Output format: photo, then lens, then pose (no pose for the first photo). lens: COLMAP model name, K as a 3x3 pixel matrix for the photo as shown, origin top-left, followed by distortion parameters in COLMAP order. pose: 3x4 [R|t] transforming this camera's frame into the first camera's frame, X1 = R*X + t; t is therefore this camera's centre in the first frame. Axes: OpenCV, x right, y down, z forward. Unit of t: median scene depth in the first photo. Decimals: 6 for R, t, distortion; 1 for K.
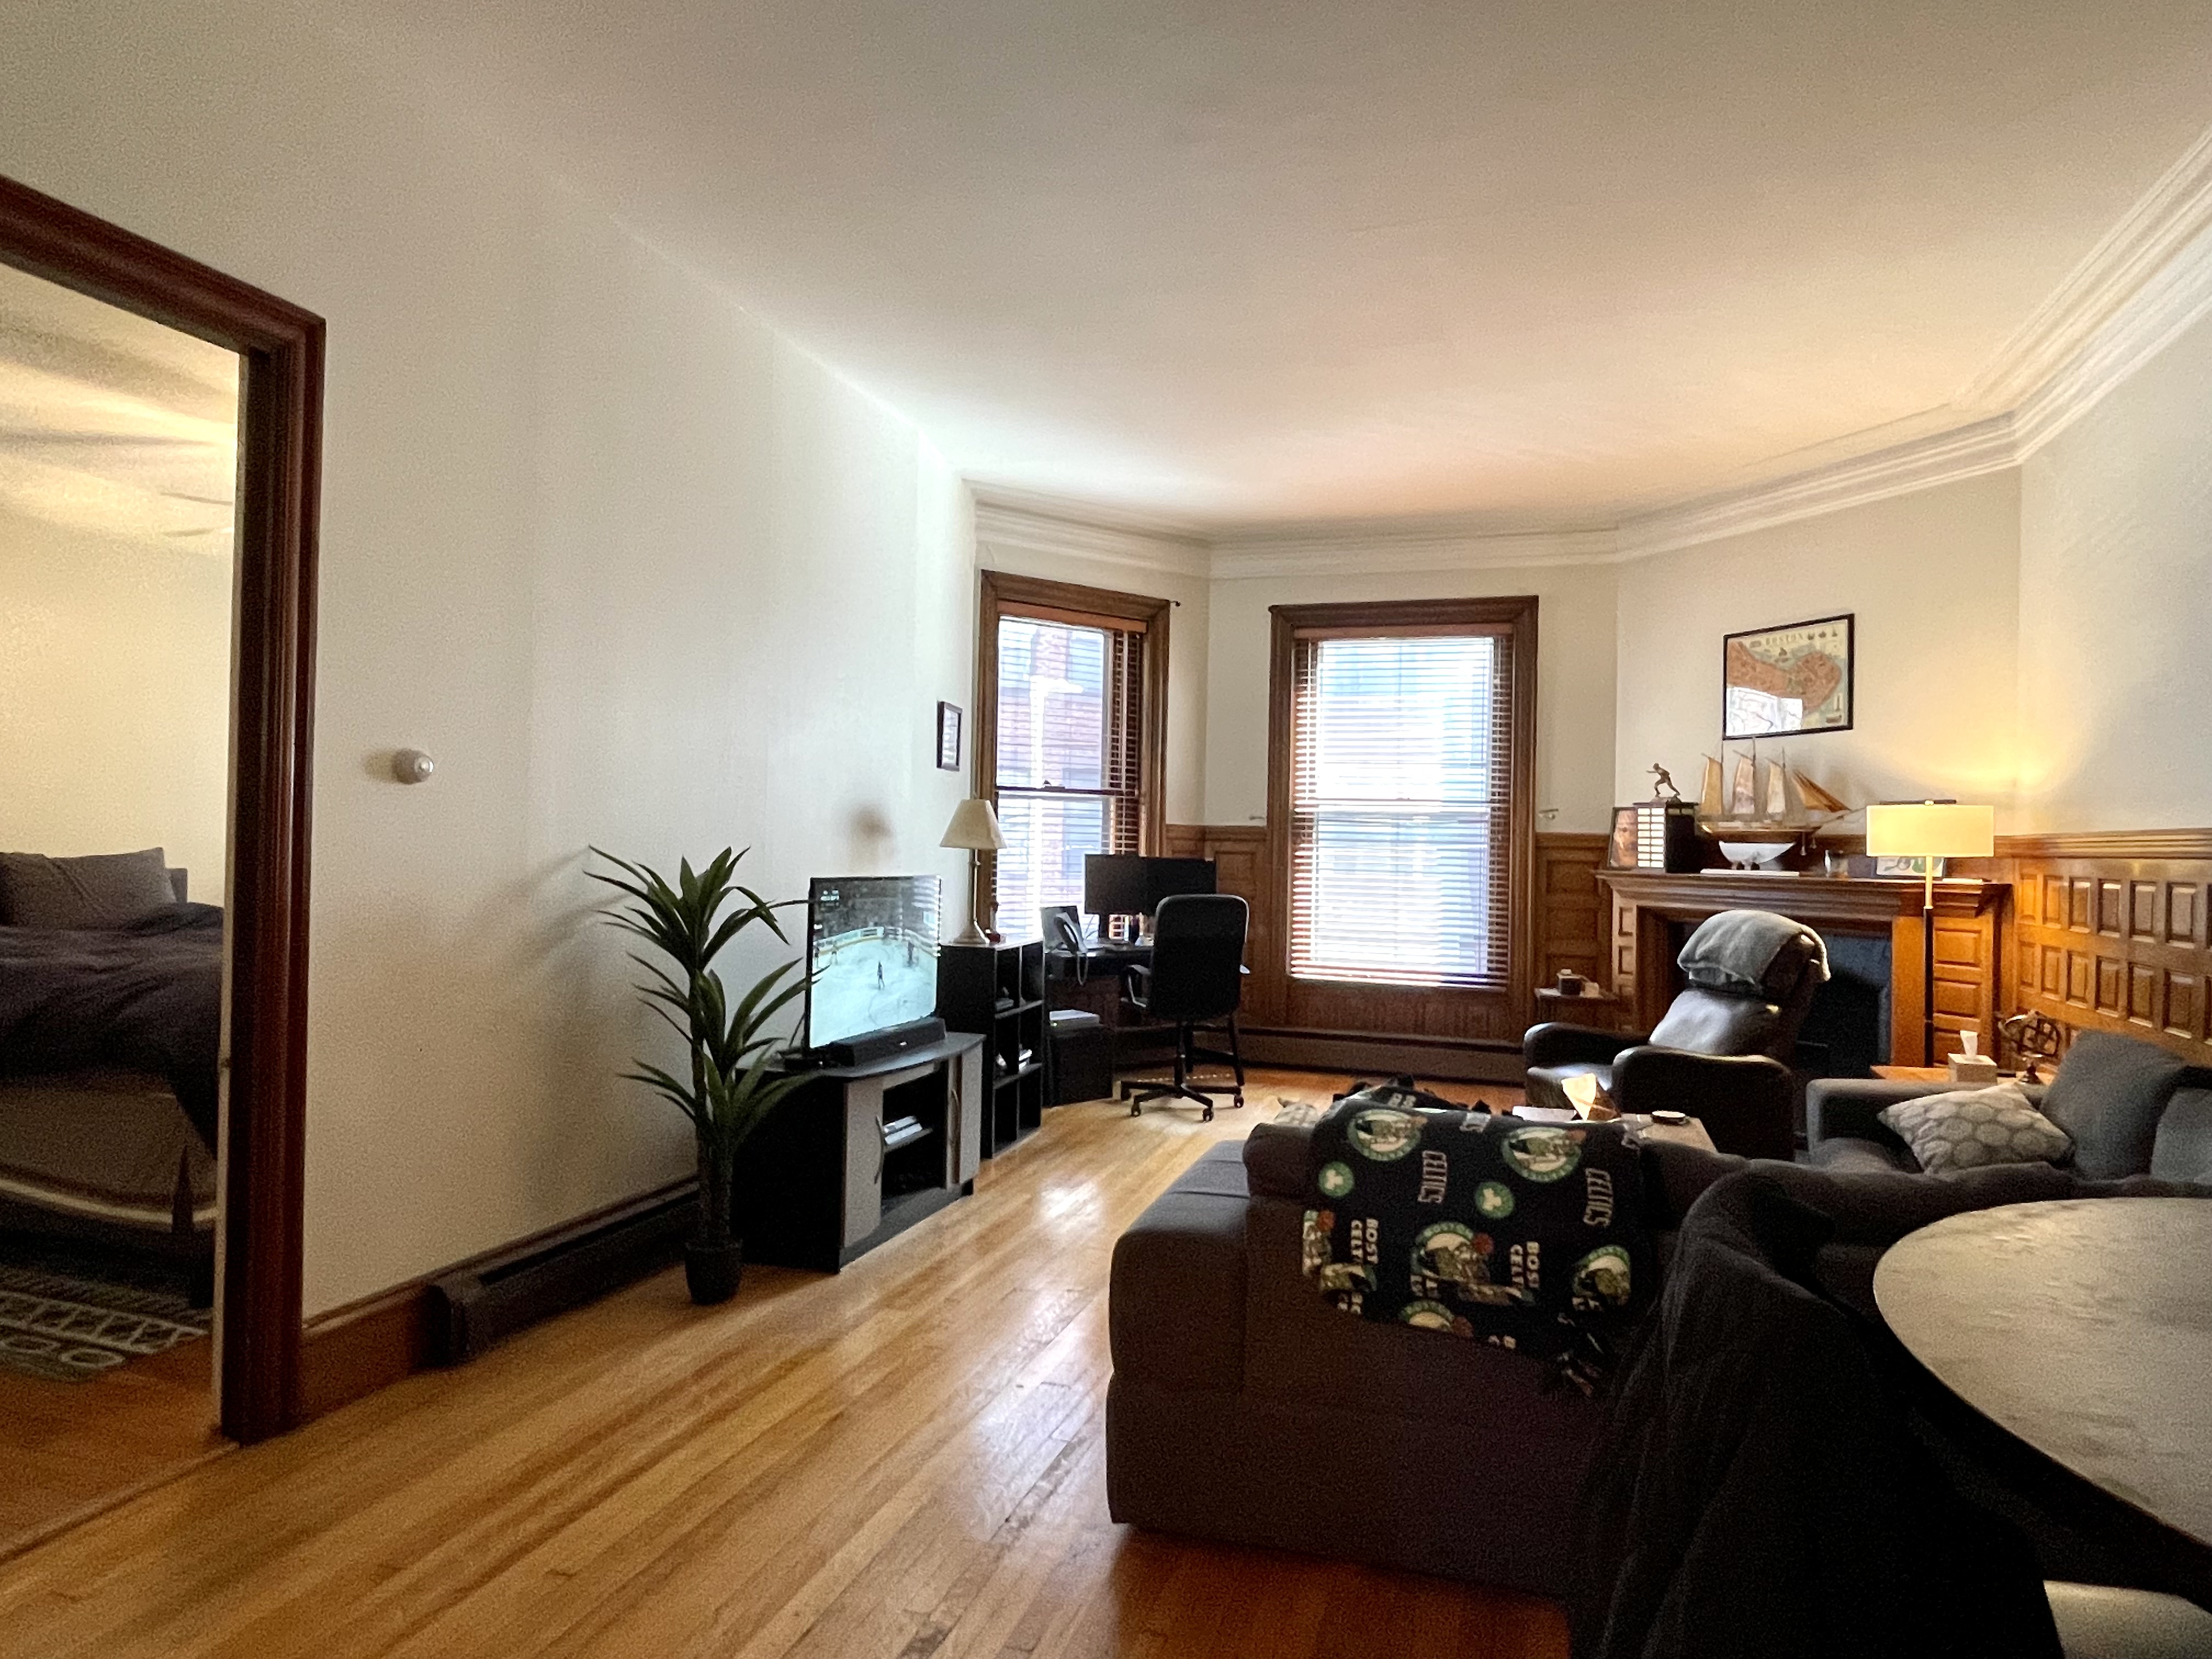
lens RADIAL K [[1352.9, 0, 1106.0], [0, 1352.9, 829.5], [0, 0, 1]] dist [0.002854, -0.022274]
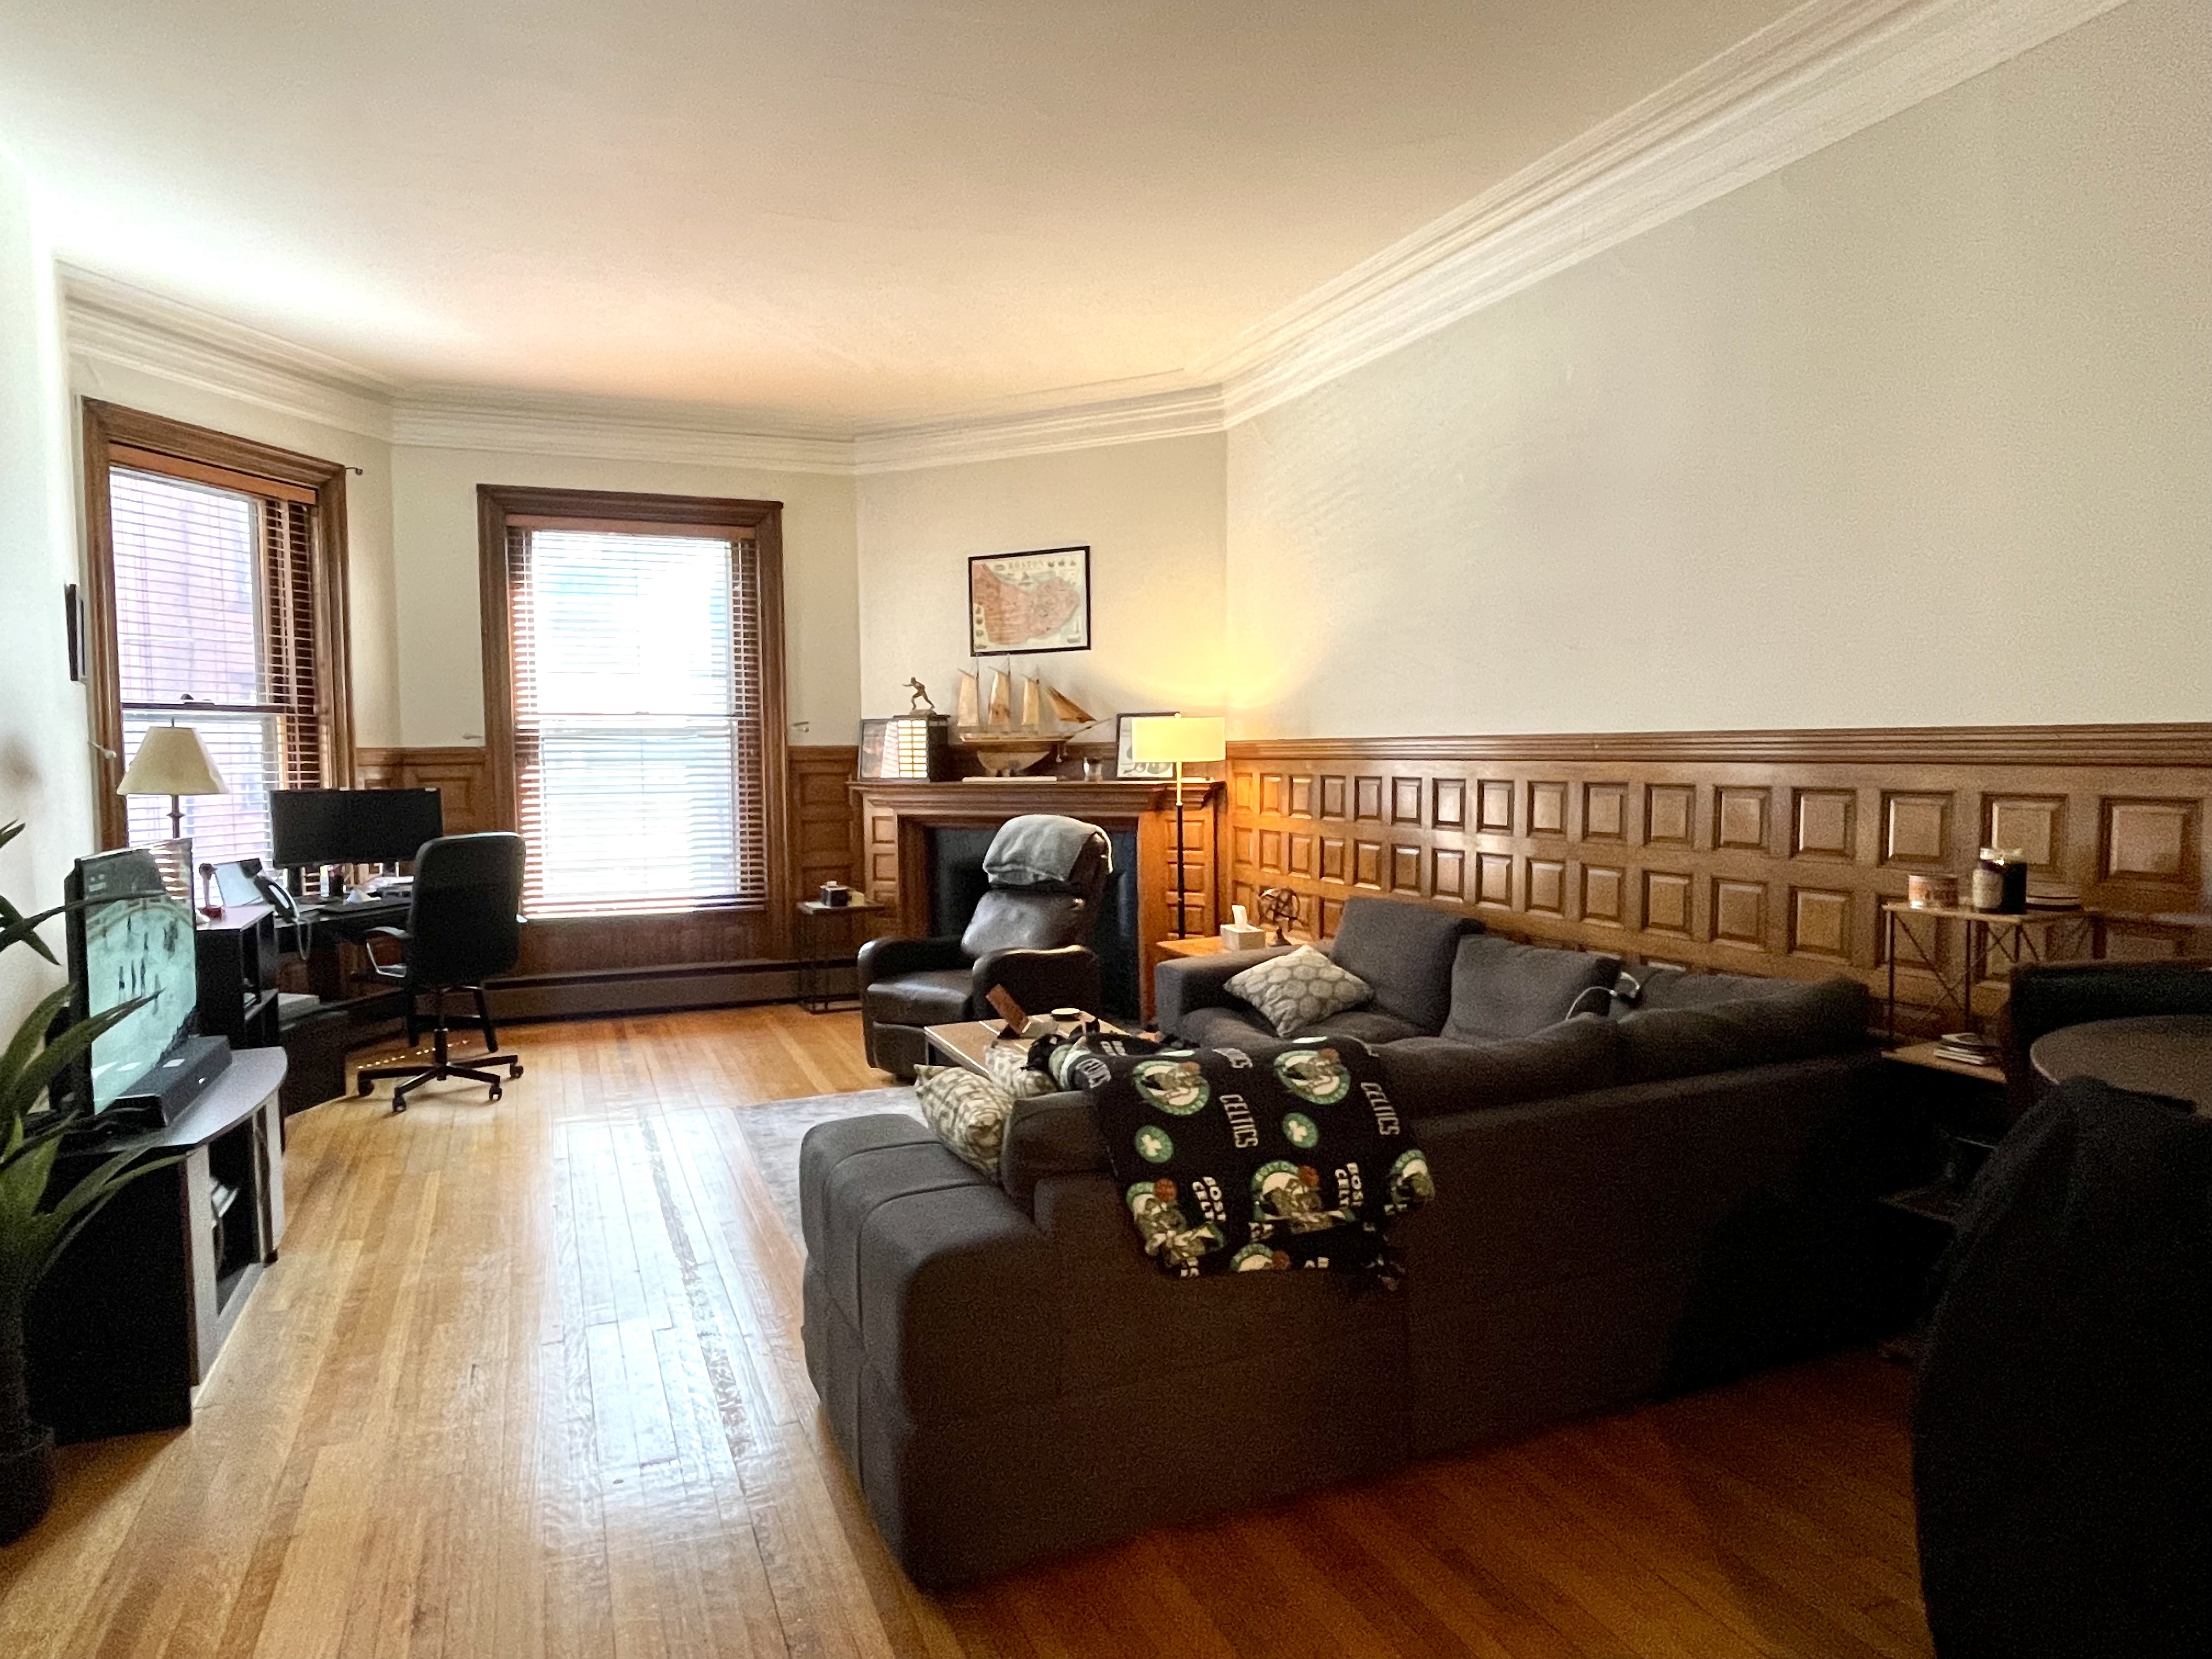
lens RADIAL K [[1346.5, 0, 1106.0], [0, 1346.5, 829.5], [0, 0, 1]] dist [0.013614, -0.016844]
pose [[0.762940, -0.067645, 0.642921, -0.162028], [0.020366, 0.996532, 0.080682, -0.013387], [-0.646149, -0.048462, 0.761671, 0.114969]]
